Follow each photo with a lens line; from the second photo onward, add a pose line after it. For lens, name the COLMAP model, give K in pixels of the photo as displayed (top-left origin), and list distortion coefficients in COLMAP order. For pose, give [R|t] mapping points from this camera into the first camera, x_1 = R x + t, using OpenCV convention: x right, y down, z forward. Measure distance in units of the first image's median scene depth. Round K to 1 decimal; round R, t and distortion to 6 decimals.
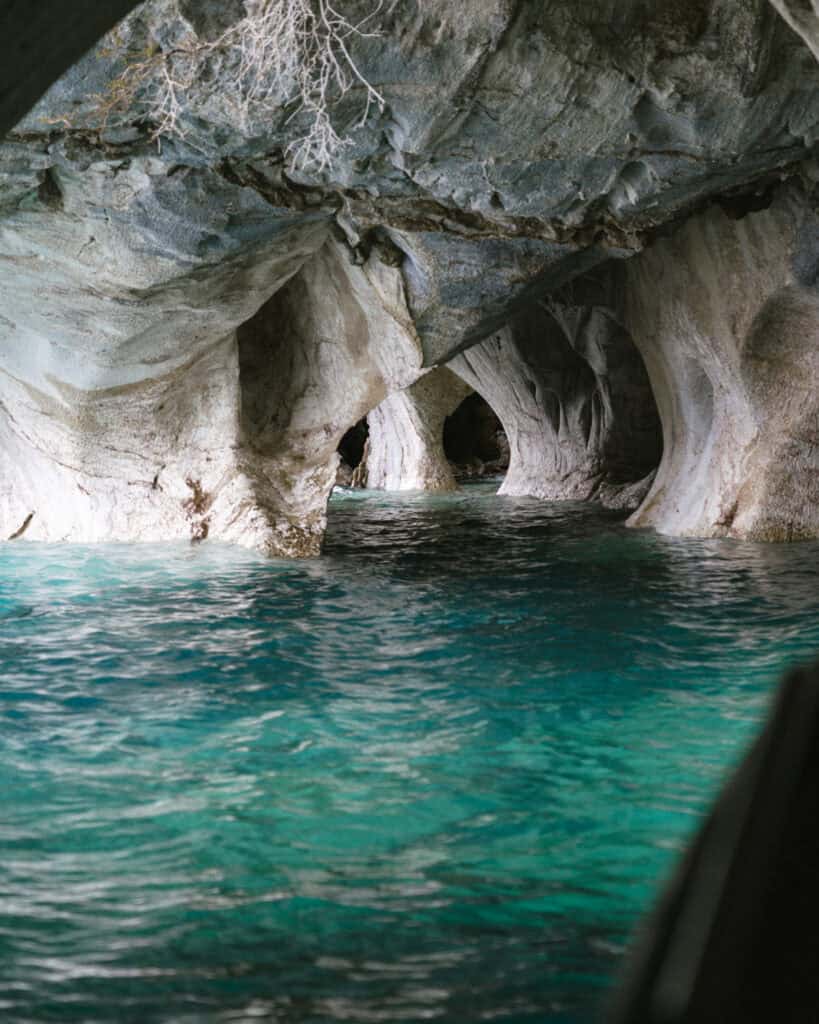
lens RADIAL K [[2402.8, 0, 409.5], [0, 2402.8, 512.0], [0, 0, 1]] dist [0.249872, -0.187225]
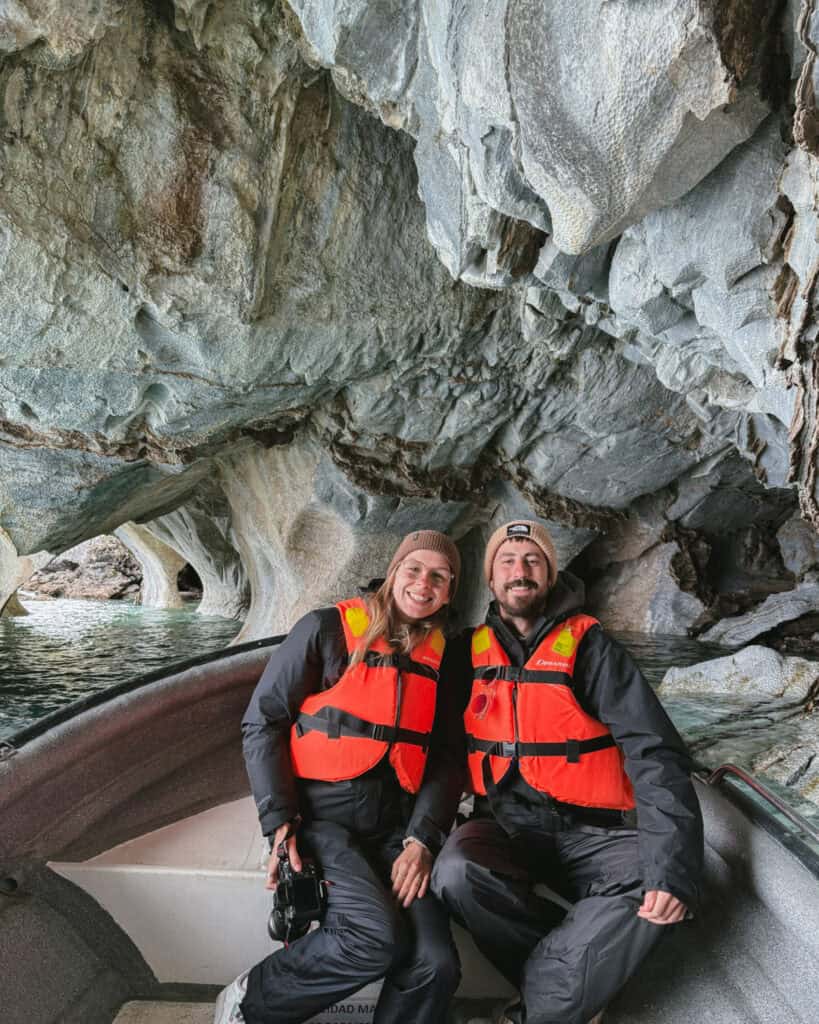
lens RADIAL K [[2499.8, 0, 409.5], [0, 2499.8, 512.0], [0, 0, 1]] dist [-0.011529, -0.081514]
pose [[0.977469, 0.016837, 0.210407, -0.044032], [0.000381, 0.996671, -0.081526, 0.015356], [-0.211080, 0.079769, 0.974208, -0.206383]]
